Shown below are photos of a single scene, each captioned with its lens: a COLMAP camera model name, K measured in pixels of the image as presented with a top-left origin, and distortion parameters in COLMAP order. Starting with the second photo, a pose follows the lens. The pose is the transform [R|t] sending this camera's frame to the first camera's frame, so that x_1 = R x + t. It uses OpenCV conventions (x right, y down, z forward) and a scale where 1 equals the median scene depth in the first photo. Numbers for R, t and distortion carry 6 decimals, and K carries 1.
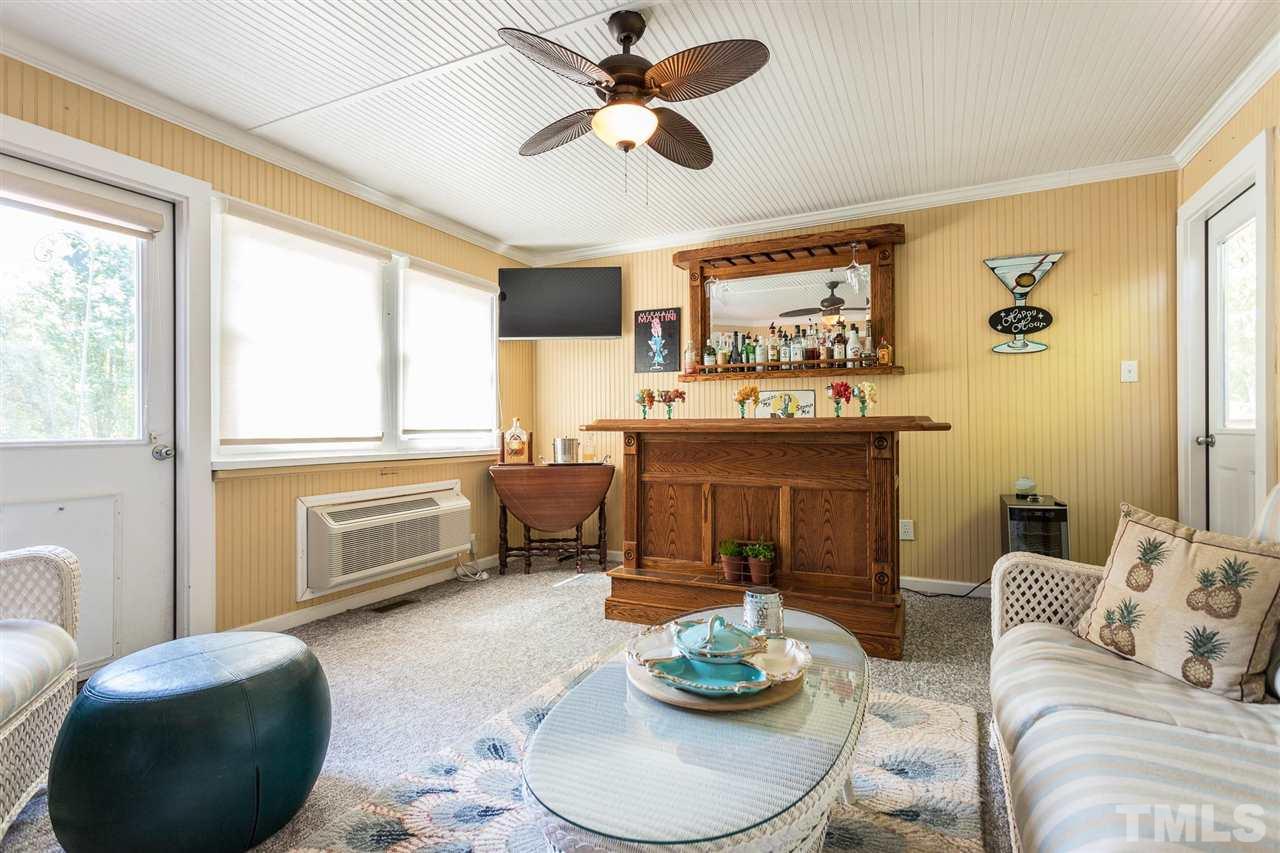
lens RADIAL K [[614.9, 0, 645.9], [0, 614.9, 419.8], [0, 0, 1]] dist [0.002081, 0.001712]
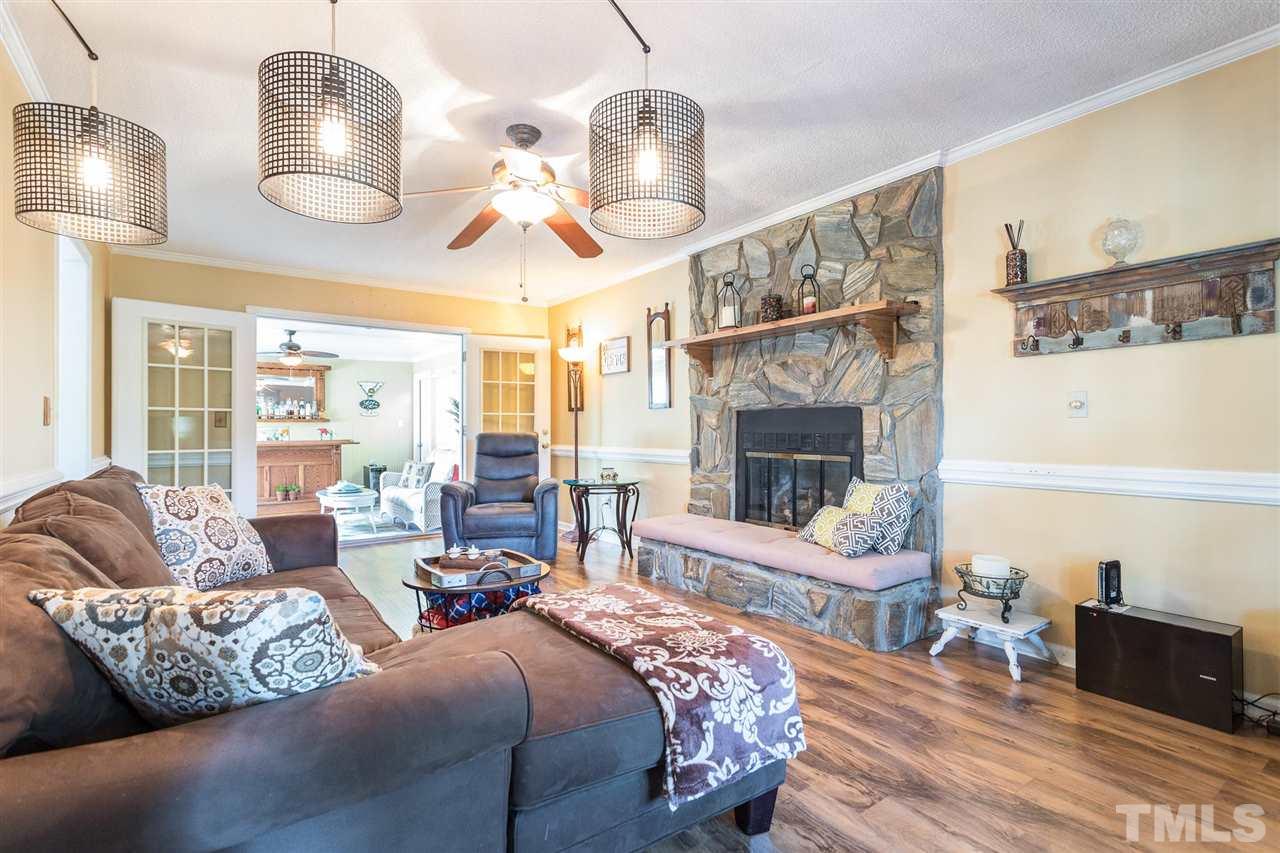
lens RADIAL K [[614.9, 0, 630.8], [0, 614.9, 425.9], [0, 0, 1]] dist [0.002081, 0.001712]
pose [[0.490358, 0.008748, 0.871477, -1.335634], [-0.002367, 0.999959, -0.008705, -0.043661], [-0.871518, 0.002206, 0.490358, -1.512507]]
